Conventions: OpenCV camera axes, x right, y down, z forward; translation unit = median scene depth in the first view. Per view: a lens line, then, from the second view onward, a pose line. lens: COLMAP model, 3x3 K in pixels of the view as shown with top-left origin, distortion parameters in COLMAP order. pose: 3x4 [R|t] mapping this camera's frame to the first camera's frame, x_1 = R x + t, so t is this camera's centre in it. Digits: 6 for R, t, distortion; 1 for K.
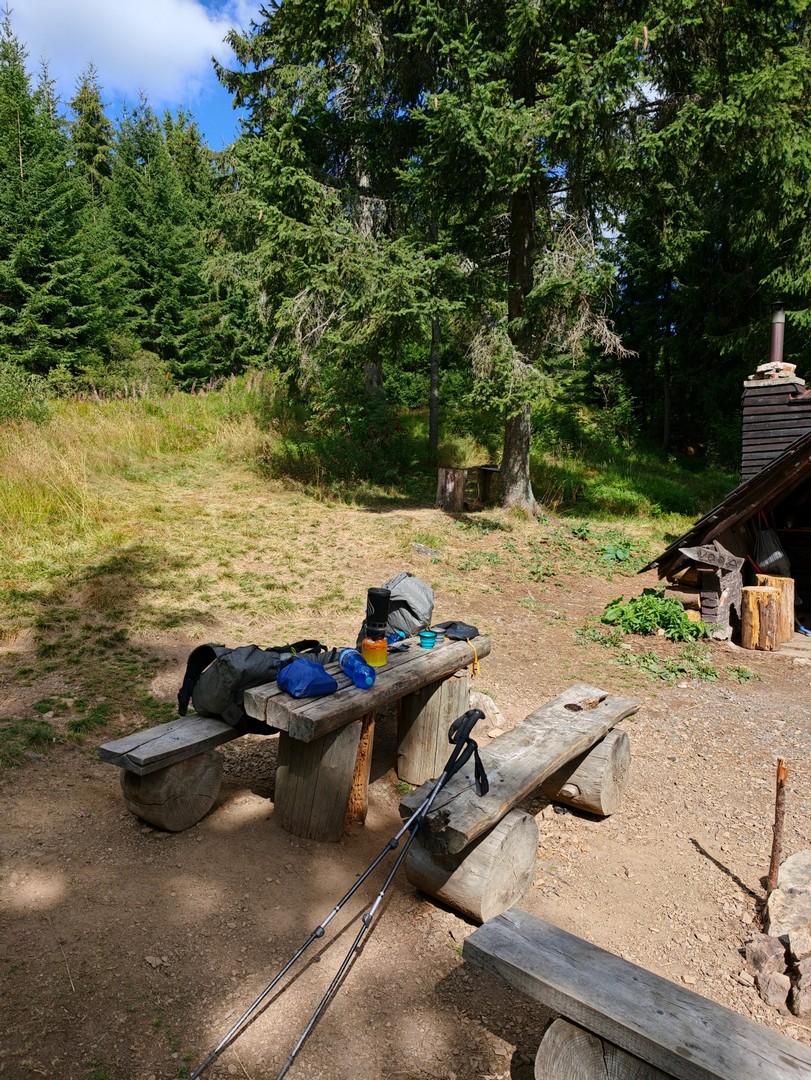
lens RADIAL K [[732.3, 0, 405.5], [0, 732.3, 540.0], [0, 0, 1]] dist [-0.016628, -0.004845]
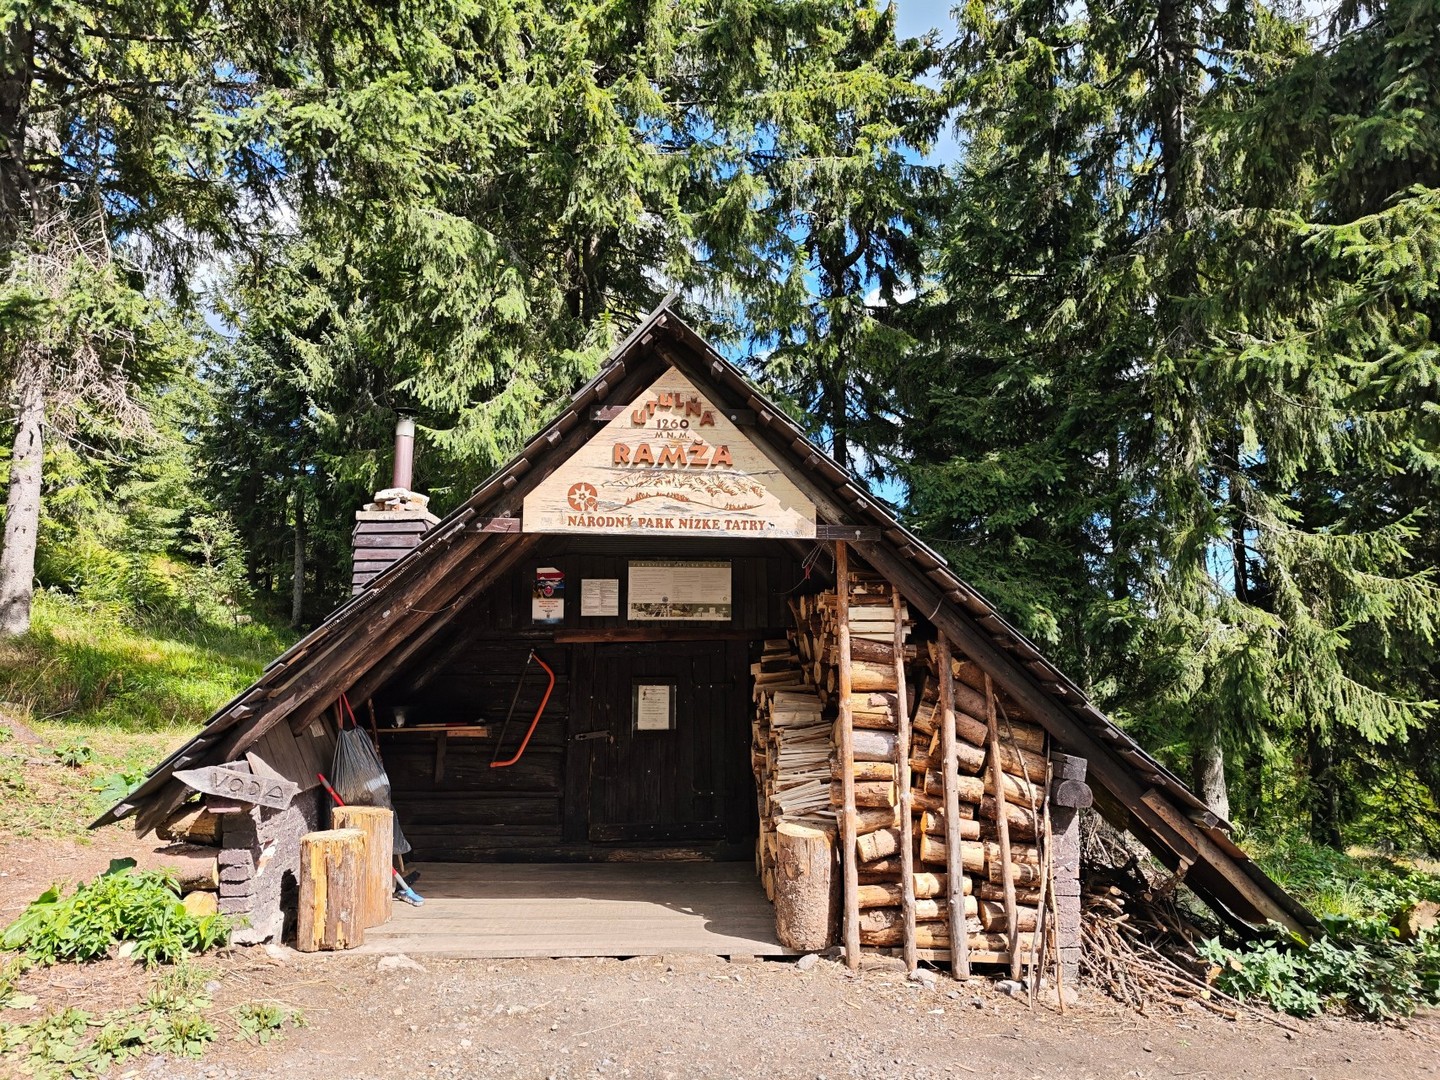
lens RADIAL K [[1012.0, 0, 720.0], [0, 1012.0, 540.0], [0, 0, 1]] dist [0.004707, 0.001885]
pose [[0.739283, 0.081393, 0.668458, 0.159983], [0.059752, 0.980824, -0.185511, 0.005845], [-0.670738, 0.177087, 0.720243, 0.183519]]
